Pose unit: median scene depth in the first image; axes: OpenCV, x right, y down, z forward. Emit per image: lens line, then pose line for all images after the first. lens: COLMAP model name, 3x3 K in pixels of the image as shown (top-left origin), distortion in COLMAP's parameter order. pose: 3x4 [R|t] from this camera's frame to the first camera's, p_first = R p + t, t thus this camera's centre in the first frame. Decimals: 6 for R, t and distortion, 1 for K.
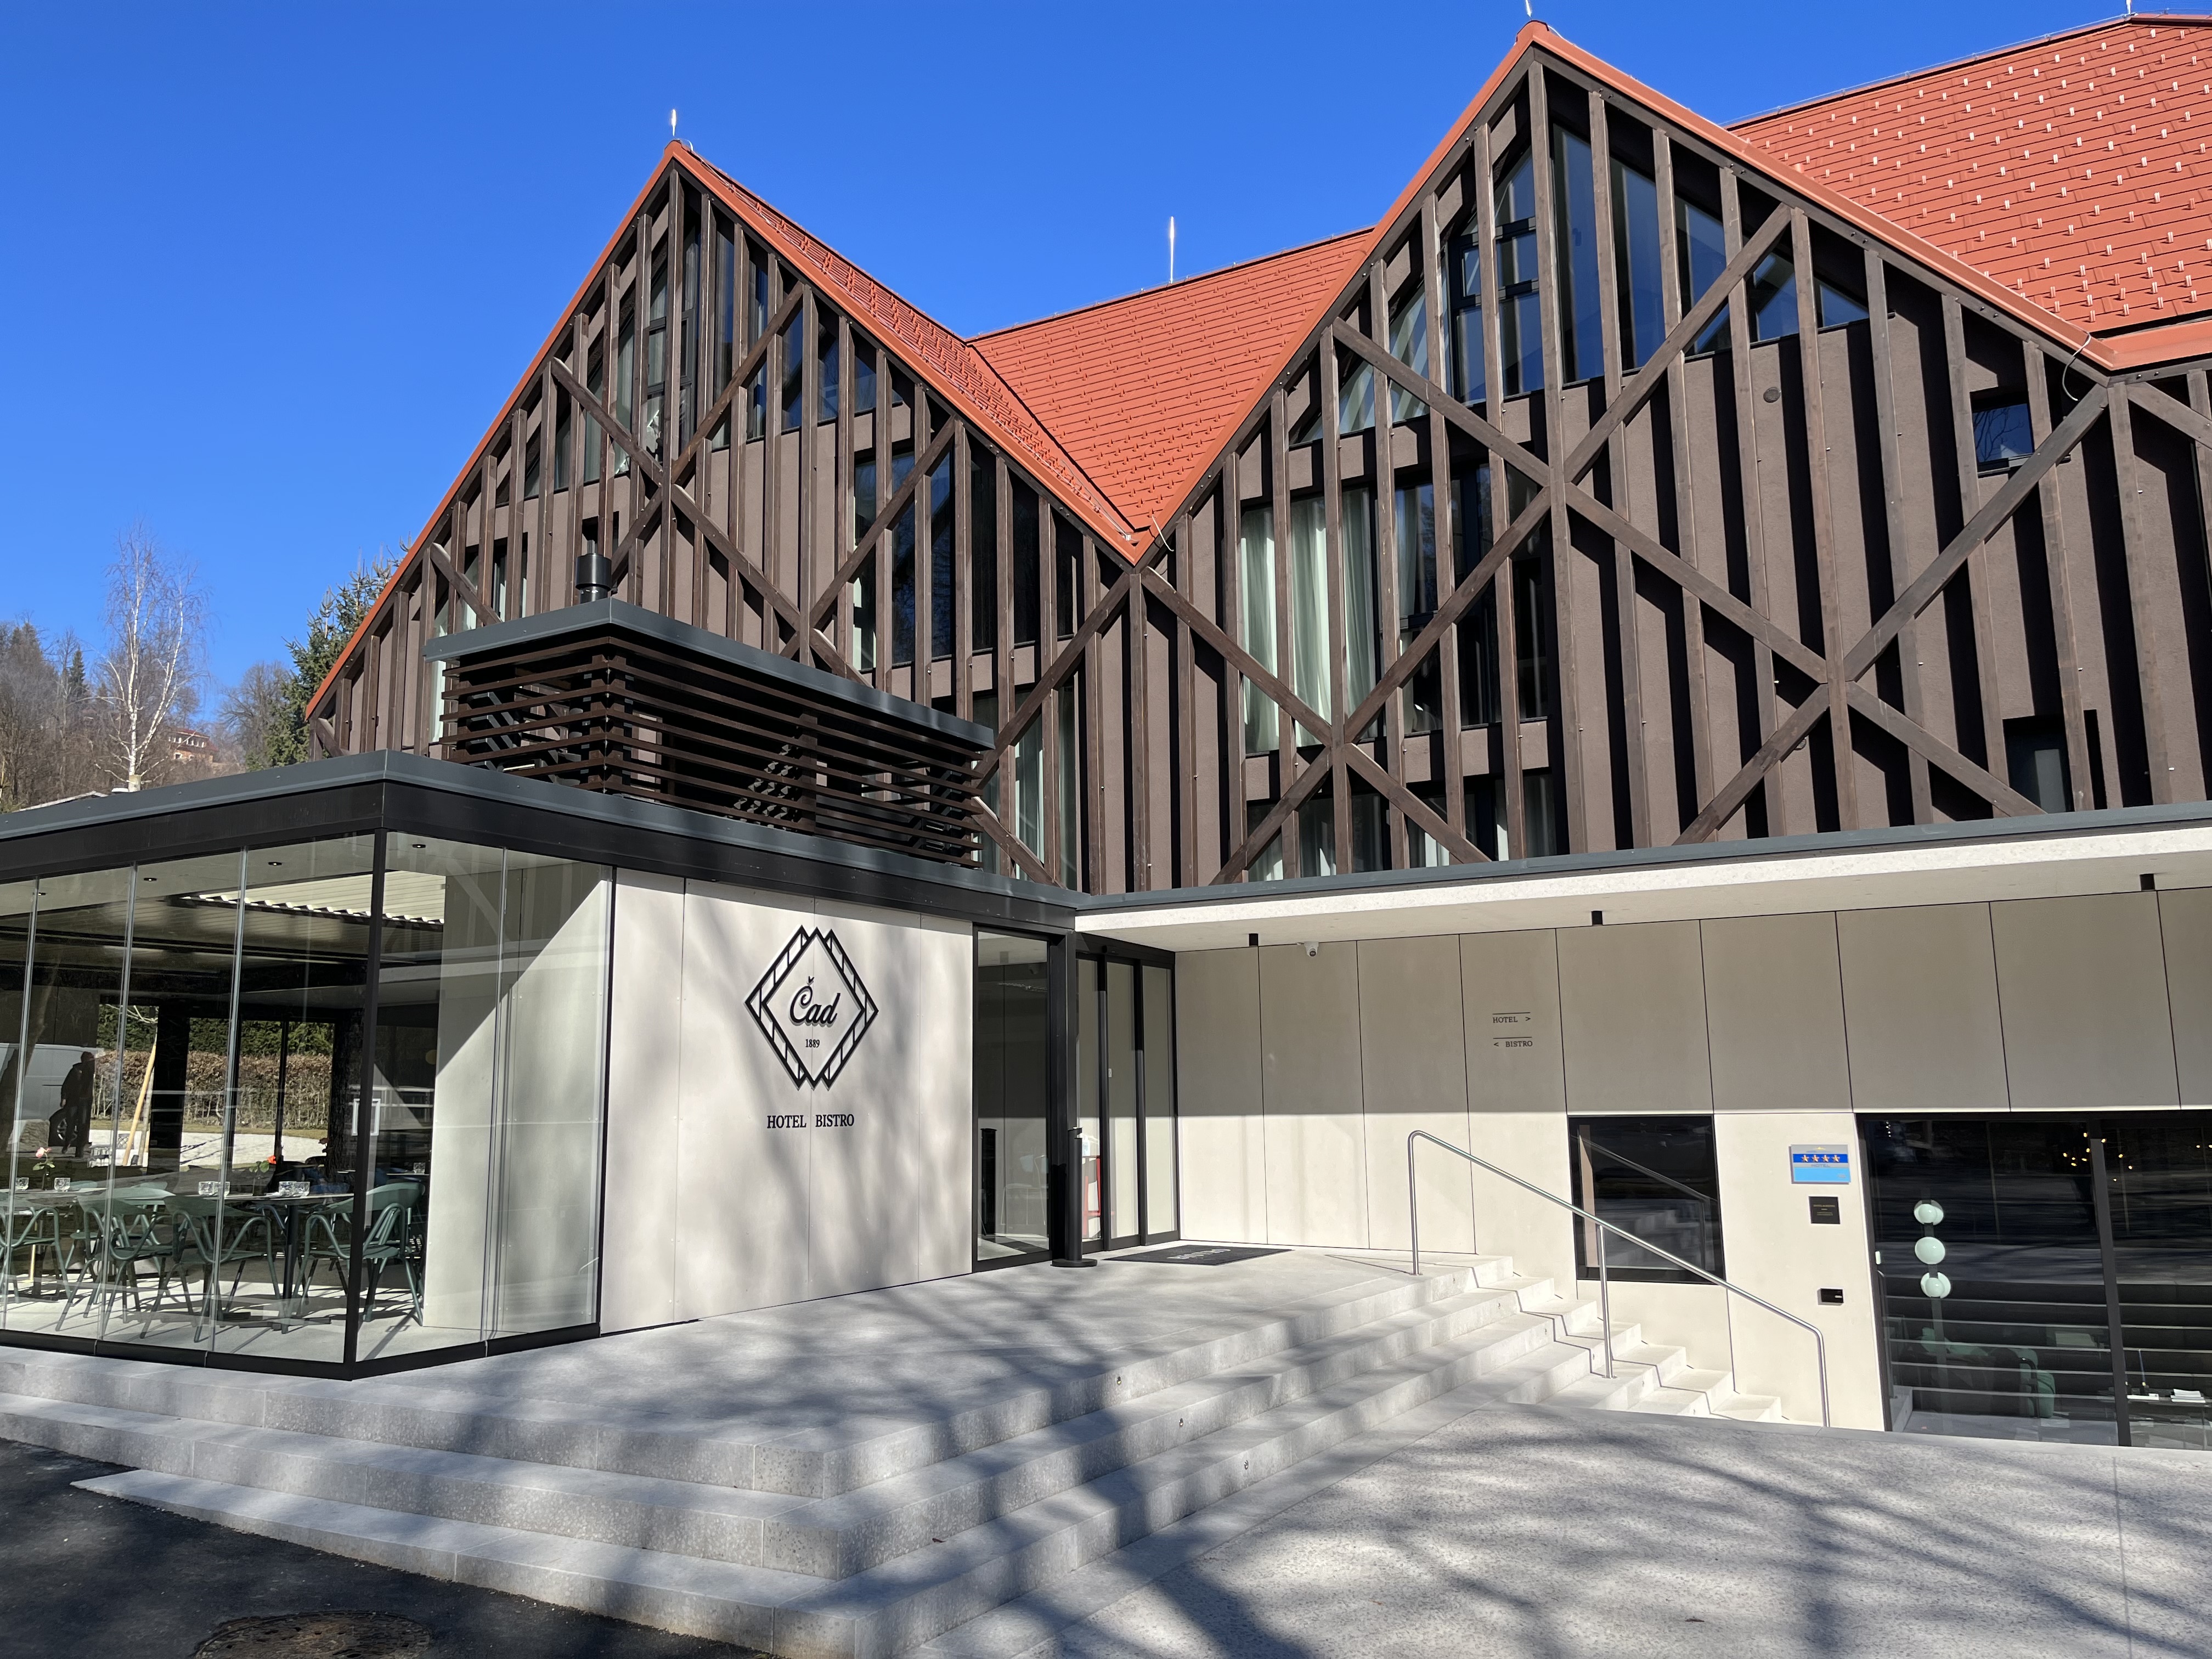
lens RADIAL K [[1679.0, 0, 1106.4], [0, 1679.0, 845.0], [0, 0, 1]] dist [0.065372, -0.086104]
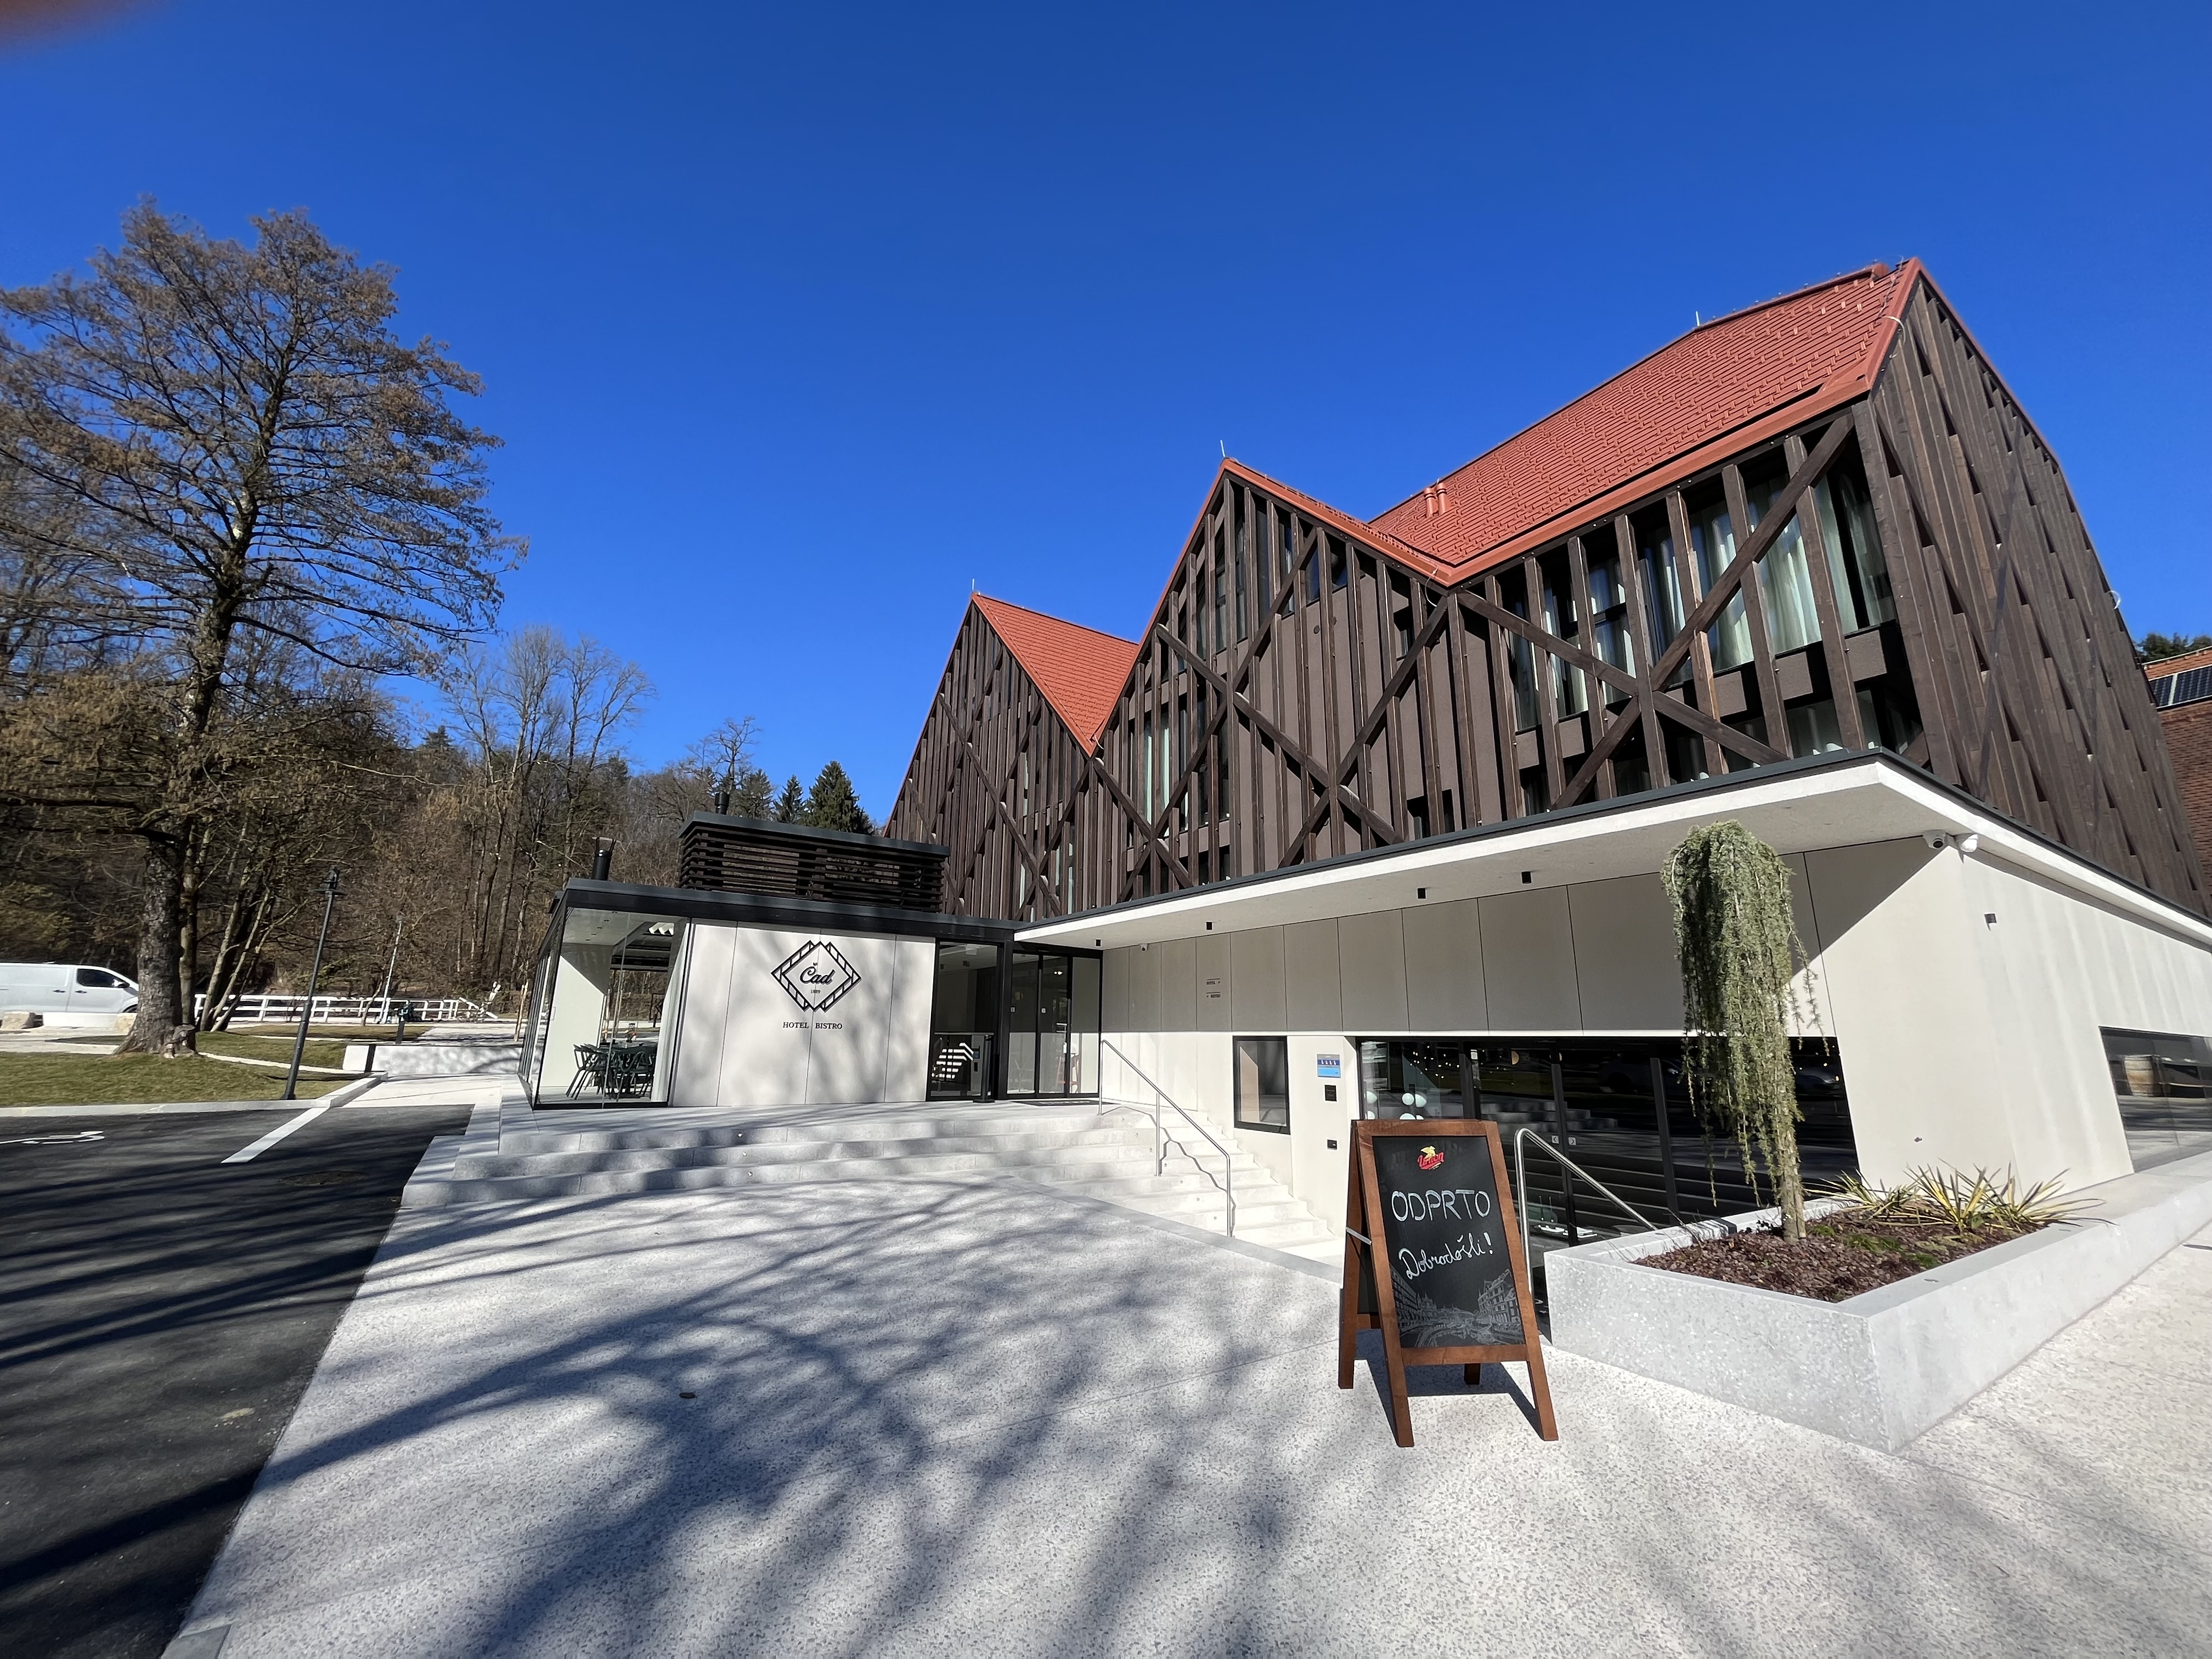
lens RADIAL K [[893.9, 0, 1101.0], [0, 893.9, 828.3], [0, 0, 1]] dist [0.000545, 0.000033]
pose [[0.884722, -0.081745, -0.458896, 0.632998], [0.044012, 0.994754, -0.092347, 0.021723], [0.464037, 0.061504, 0.883678, 0.073510]]
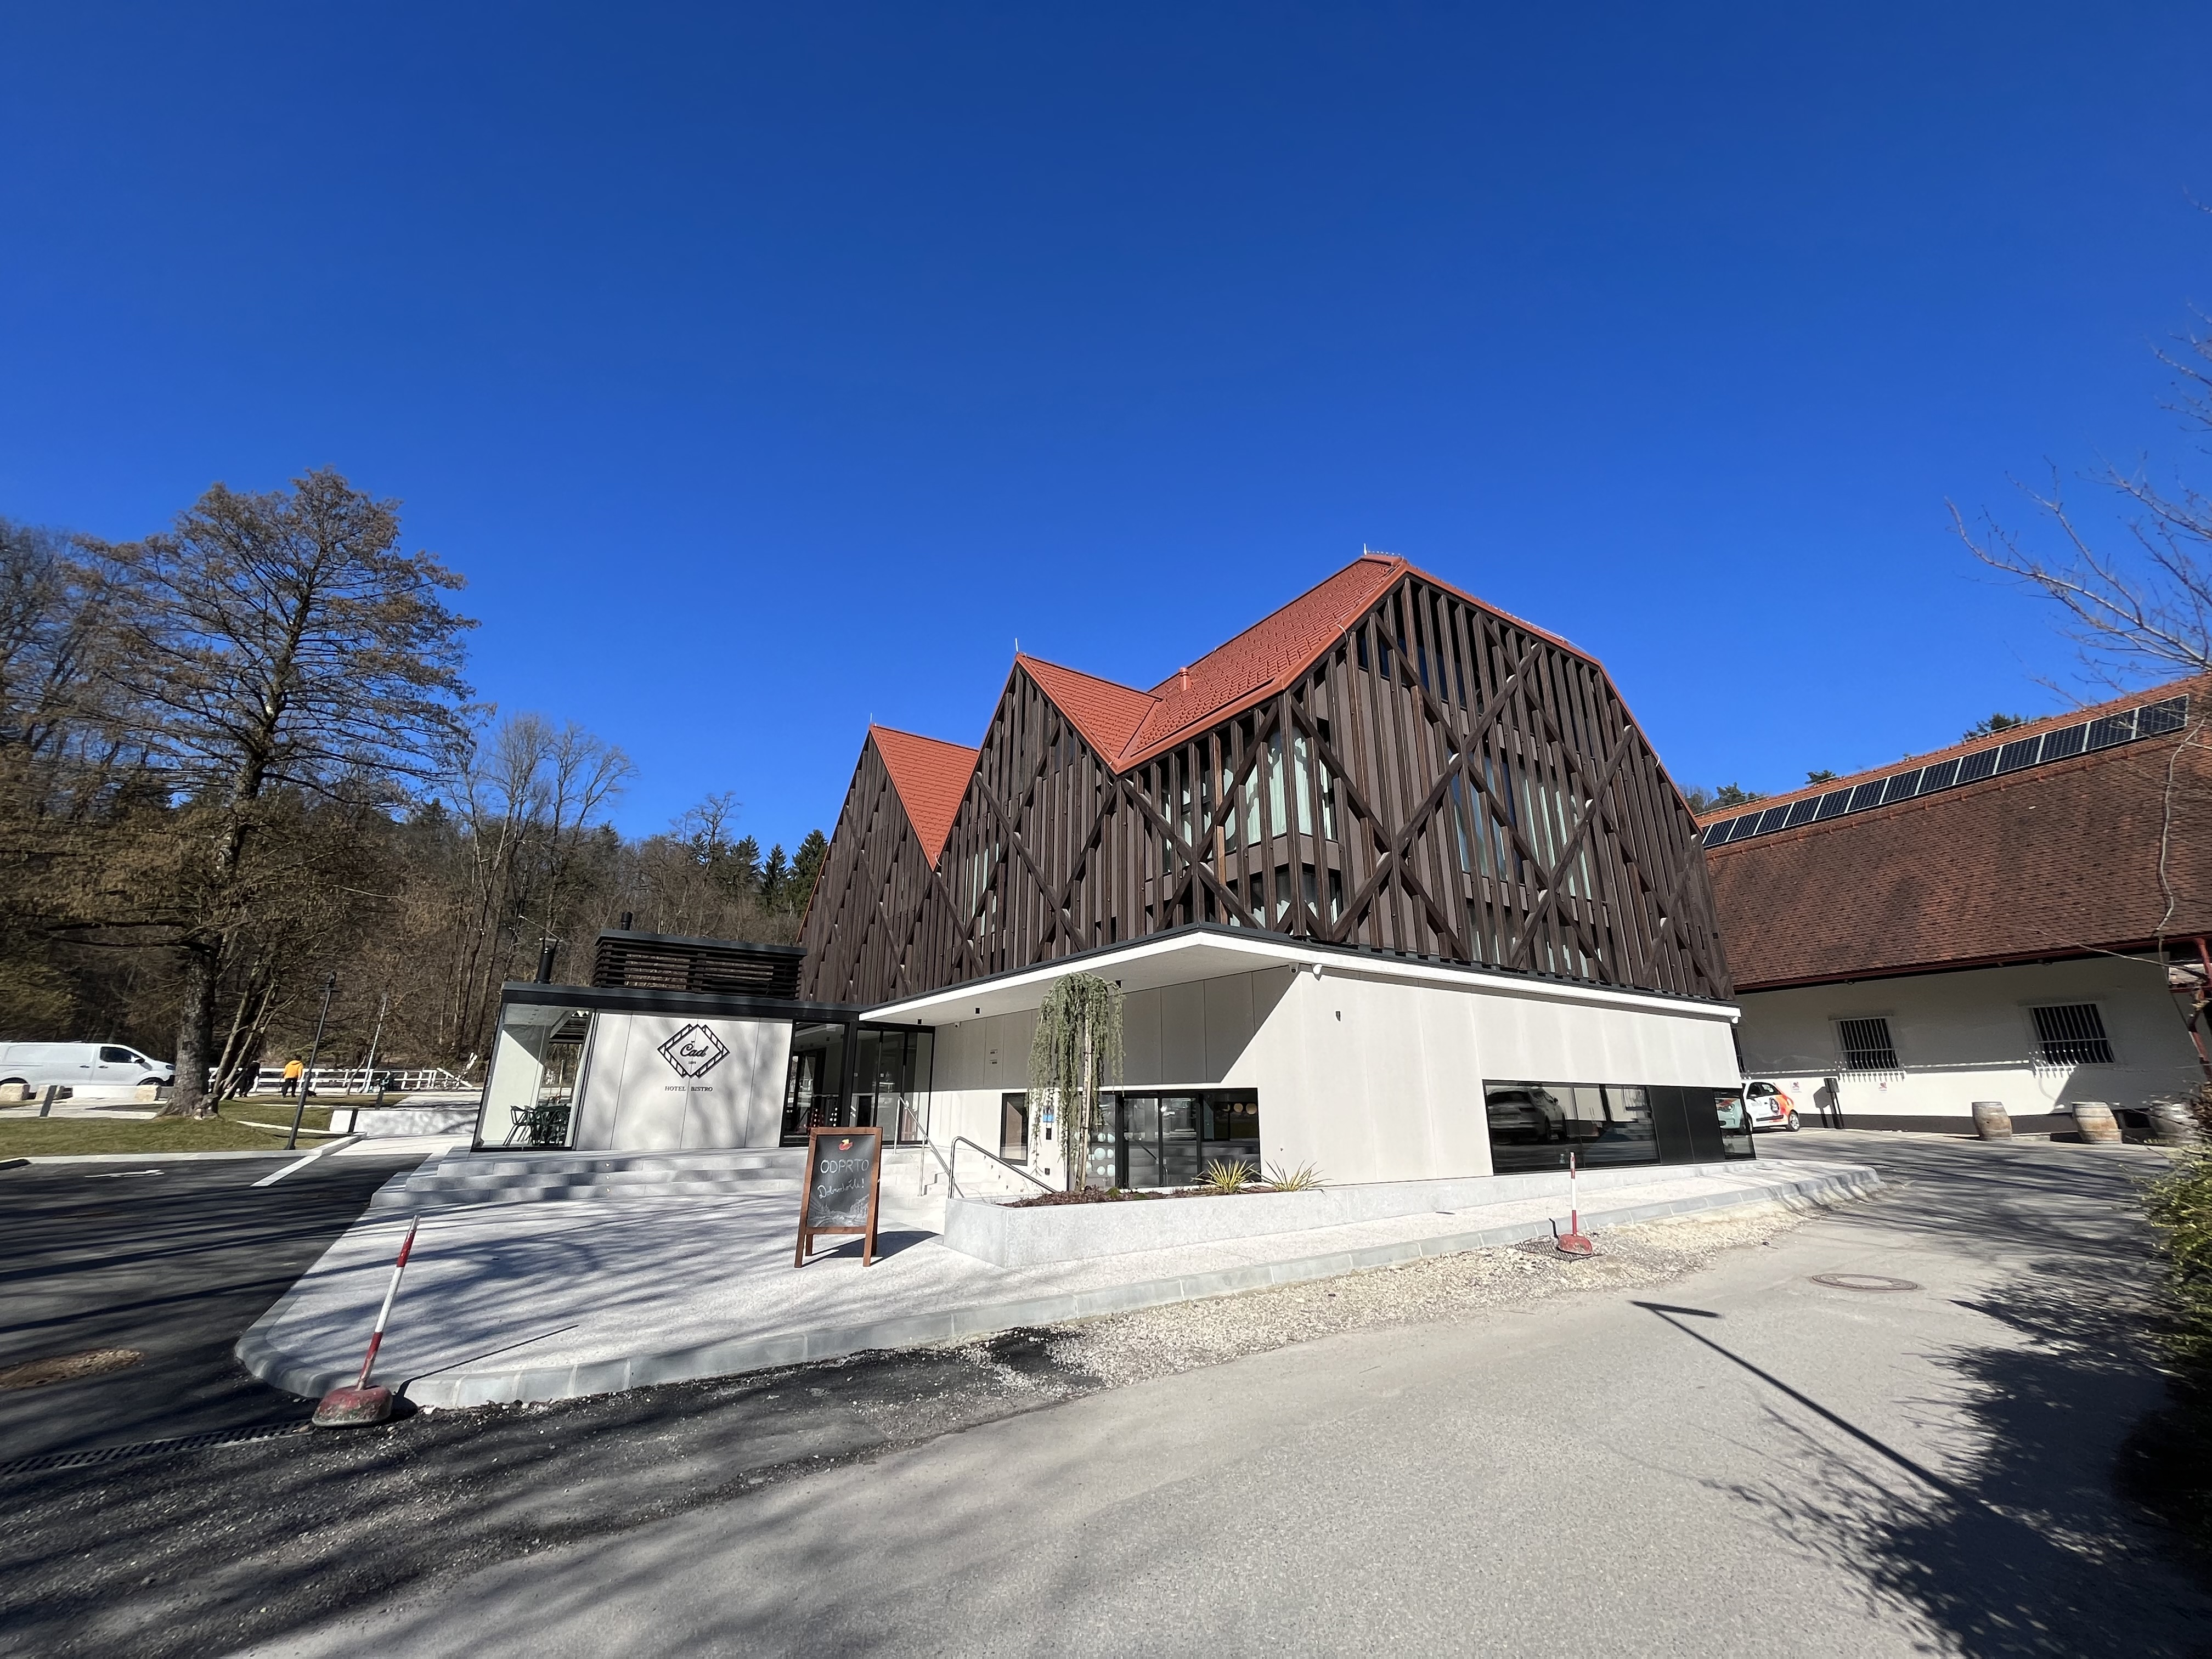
lens RADIAL K [[893.9, 0, 1101.0], [0, 893.9, 828.3], [0, 0, 1]] dist [0.000545, 0.000033]
pose [[0.885704, -0.120159, -0.448430, 1.064518], [0.054107, 0.986059, -0.157352, -0.005250], [0.461086, 0.115105, 0.879858, -0.114092]]
